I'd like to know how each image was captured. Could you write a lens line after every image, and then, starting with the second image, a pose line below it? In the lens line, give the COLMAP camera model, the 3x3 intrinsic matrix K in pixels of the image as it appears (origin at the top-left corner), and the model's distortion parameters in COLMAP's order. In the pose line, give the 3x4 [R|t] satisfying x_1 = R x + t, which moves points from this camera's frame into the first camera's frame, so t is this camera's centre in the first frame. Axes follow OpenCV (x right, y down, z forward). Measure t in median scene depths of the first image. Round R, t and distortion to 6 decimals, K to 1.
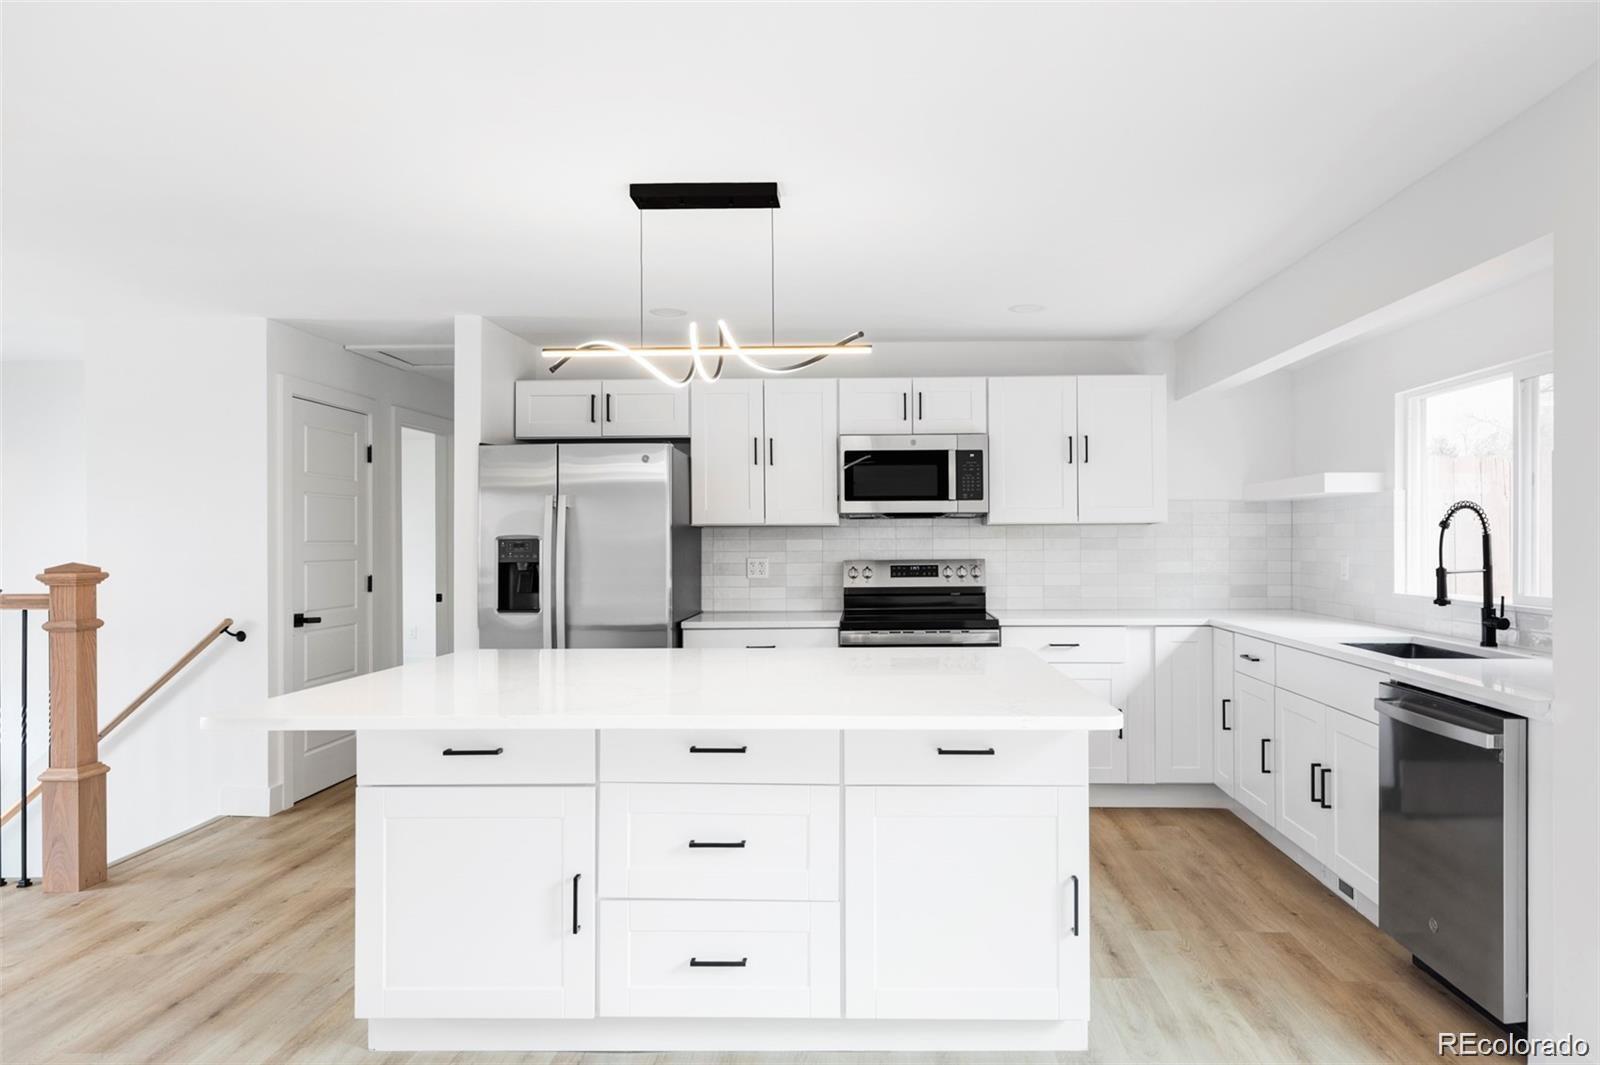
lens RADIAL K [[977.9, 0, 812.0], [0, 977.9, 539.3], [0, 0, 1]] dist [0.001539, 0.001563]
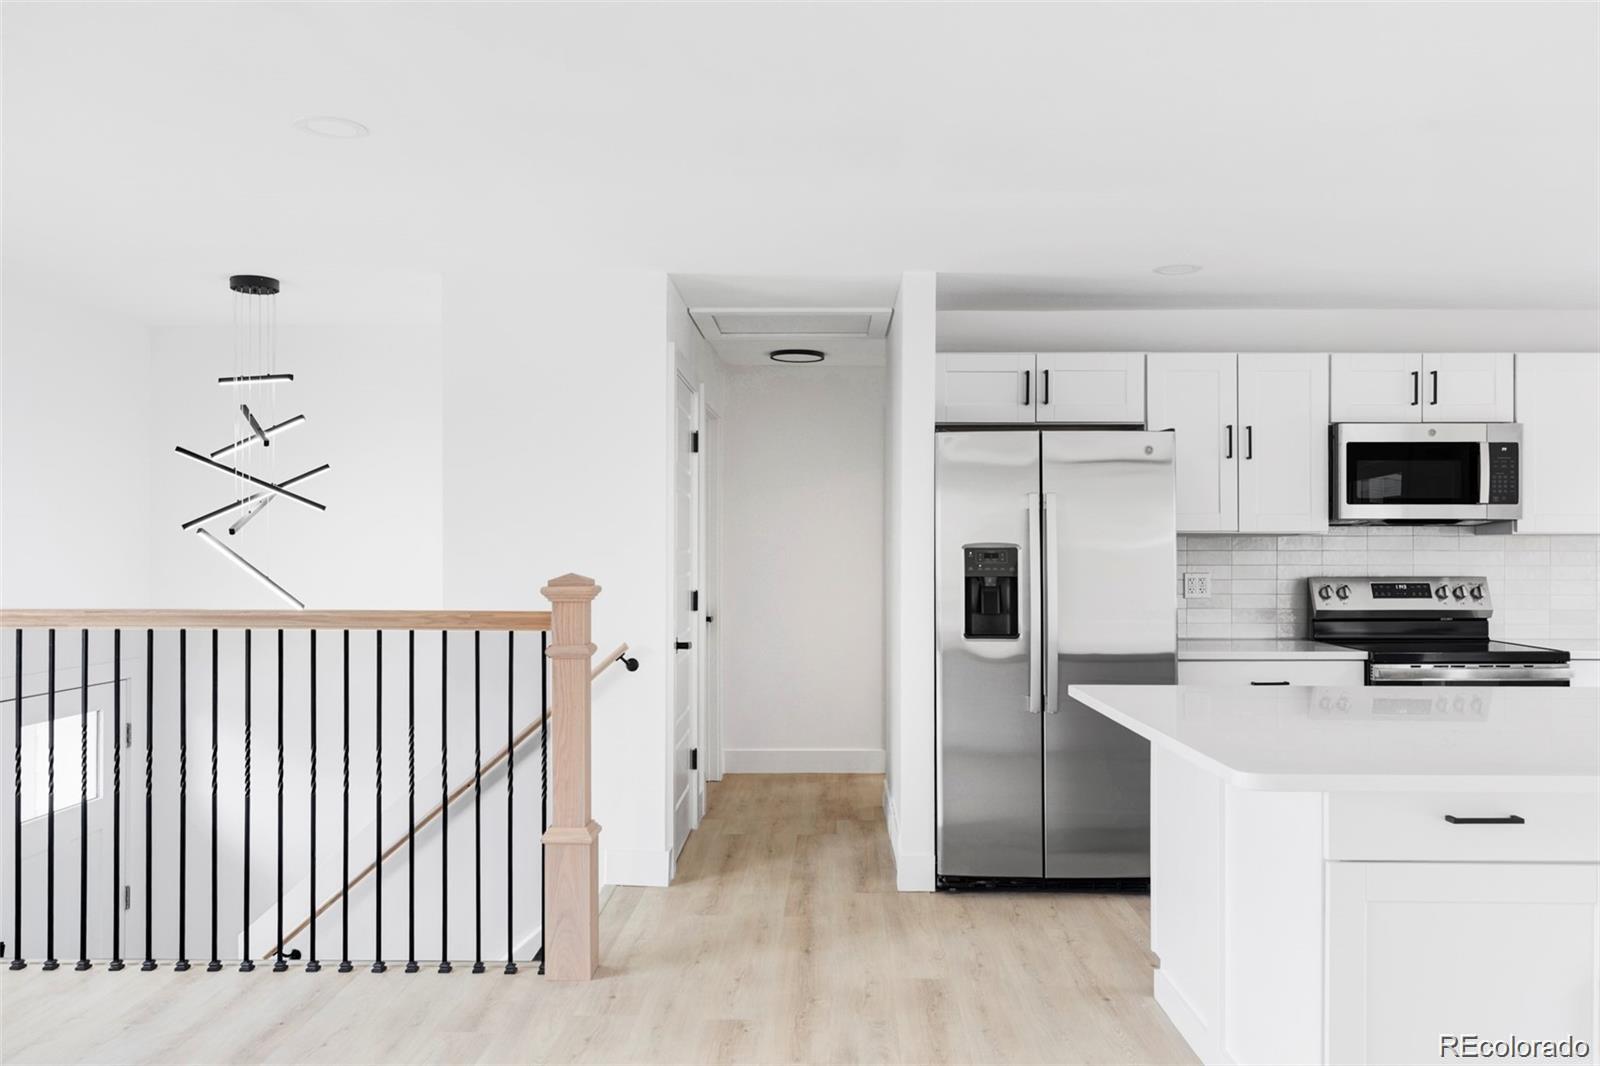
lens RADIAL K [[1184.0, 0, 804.3], [0, 1184.0, 545.4], [0, 0, 1]] dist [0.013291, 0.006045]
pose [[0.999966, 0.008038, 0.001788, -0.453667], [-0.008034, 0.999966, -0.001818, 0.000712], [-0.001803, 0.001804, 0.999997, 0.015124]]
